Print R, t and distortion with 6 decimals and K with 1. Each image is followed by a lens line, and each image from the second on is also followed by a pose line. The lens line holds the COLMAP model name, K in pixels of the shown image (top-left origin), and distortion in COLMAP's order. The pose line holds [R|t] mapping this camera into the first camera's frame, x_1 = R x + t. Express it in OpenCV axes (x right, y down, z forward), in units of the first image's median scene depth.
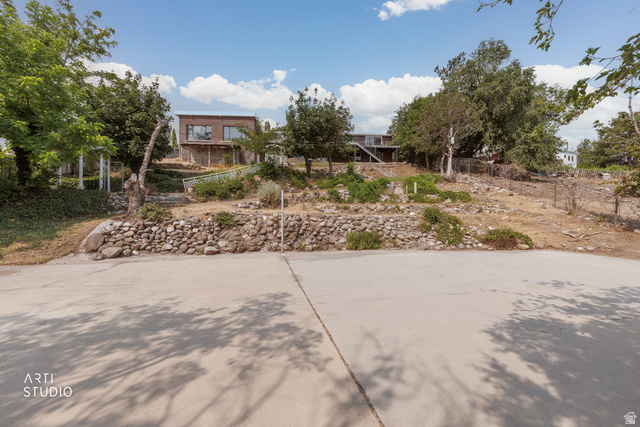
lens RADIAL K [[292.0, 0, 319.8], [0, 292.0, 213.3], [0, 0, 1]] dist [0.001481, -0.000076]
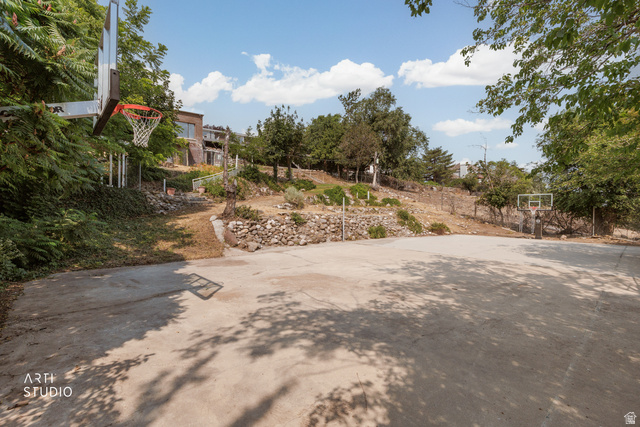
lens RADIAL K [[292.0, 0, 320.5], [0, 292.0, 214.0], [0, 0, 1]] dist [0.001481, -0.000076]
pose [[0.872368, 0.001850, 0.488846, -0.708273], [-0.007112, 0.999935, 0.008908, -0.009166], [-0.488798, -0.011248, 0.872325, -0.136581]]
